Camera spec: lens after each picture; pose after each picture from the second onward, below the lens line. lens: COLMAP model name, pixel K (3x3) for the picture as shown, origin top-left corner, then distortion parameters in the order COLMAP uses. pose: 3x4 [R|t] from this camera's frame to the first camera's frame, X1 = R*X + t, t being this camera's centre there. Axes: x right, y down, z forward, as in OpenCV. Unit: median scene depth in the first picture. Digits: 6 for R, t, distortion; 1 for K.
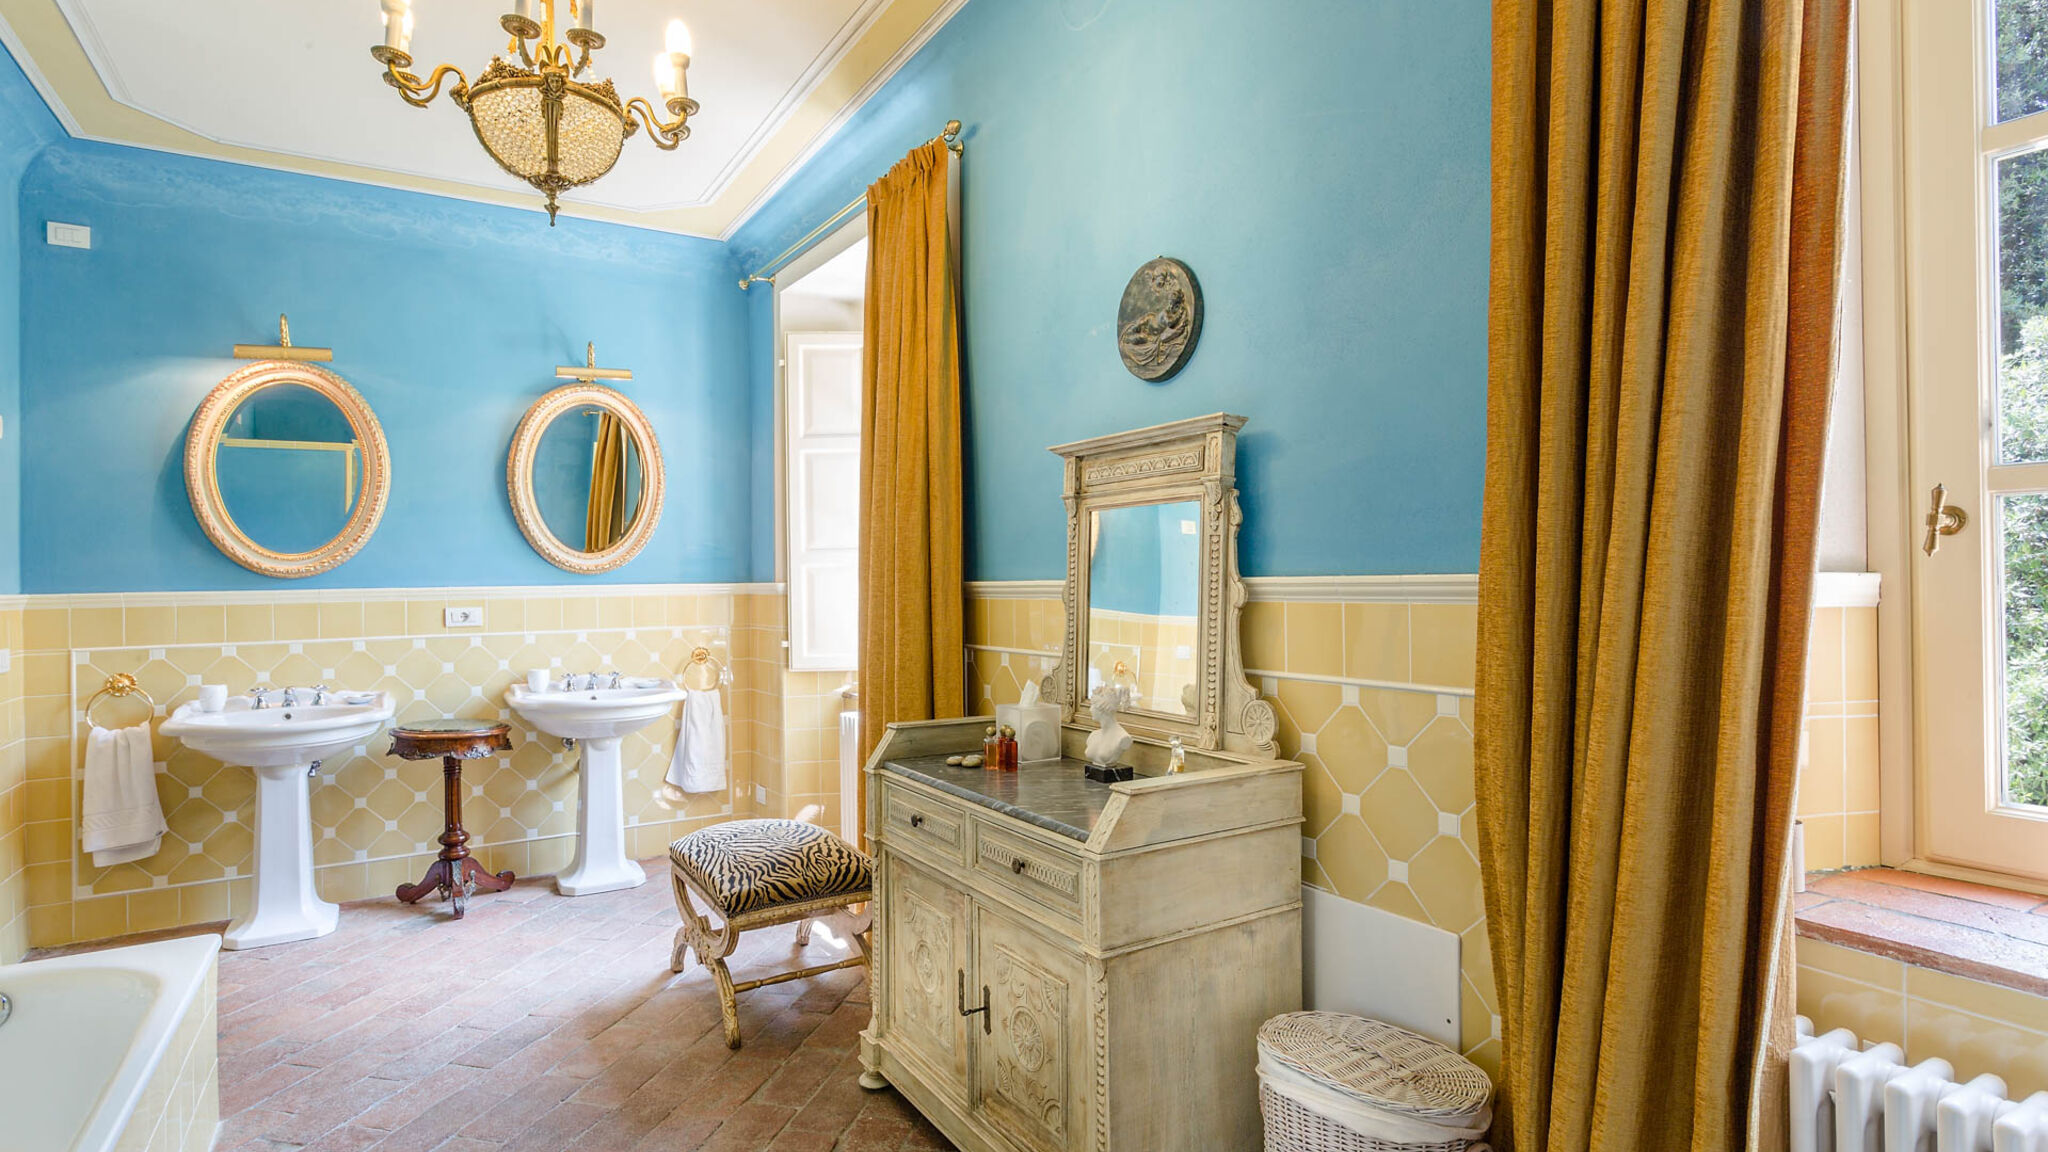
lens RADIAL K [[1016.3, 0, 1019.7], [0, 1016.3, 575.7], [0, 0, 1]] dist [-0.001396, 0.000345]
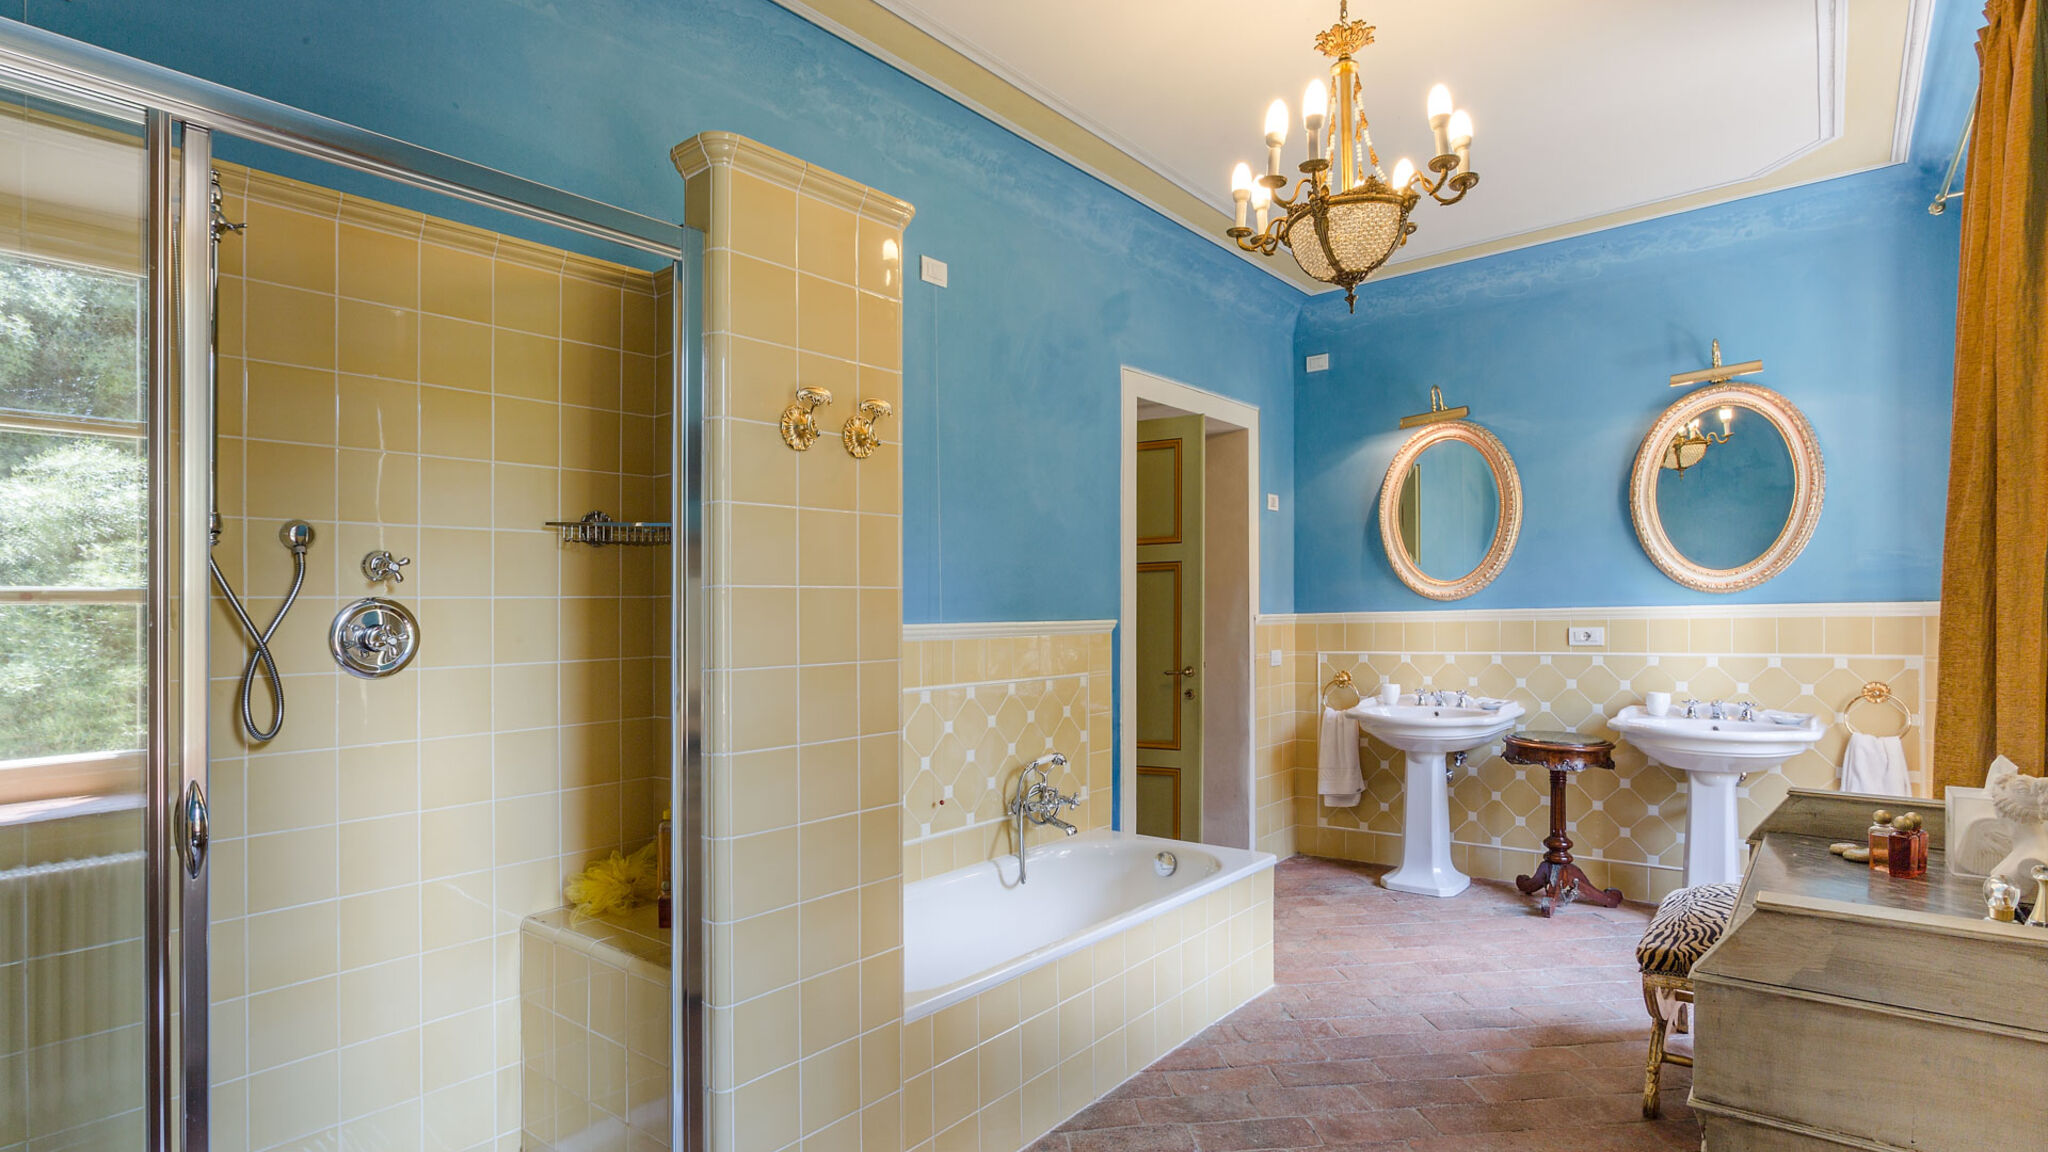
lens RADIAL K [[1057.5, 0, 1049.9], [0, 1057.5, 601.7], [0, 0, 1]] dist [0.003766, 0.000467]
pose [[0.332136, -0.004581, -0.943220, 0.325260], [0.018256, 0.999832, 0.001572, -0.007536], [0.943055, -0.017742, 0.332164, 0.134218]]
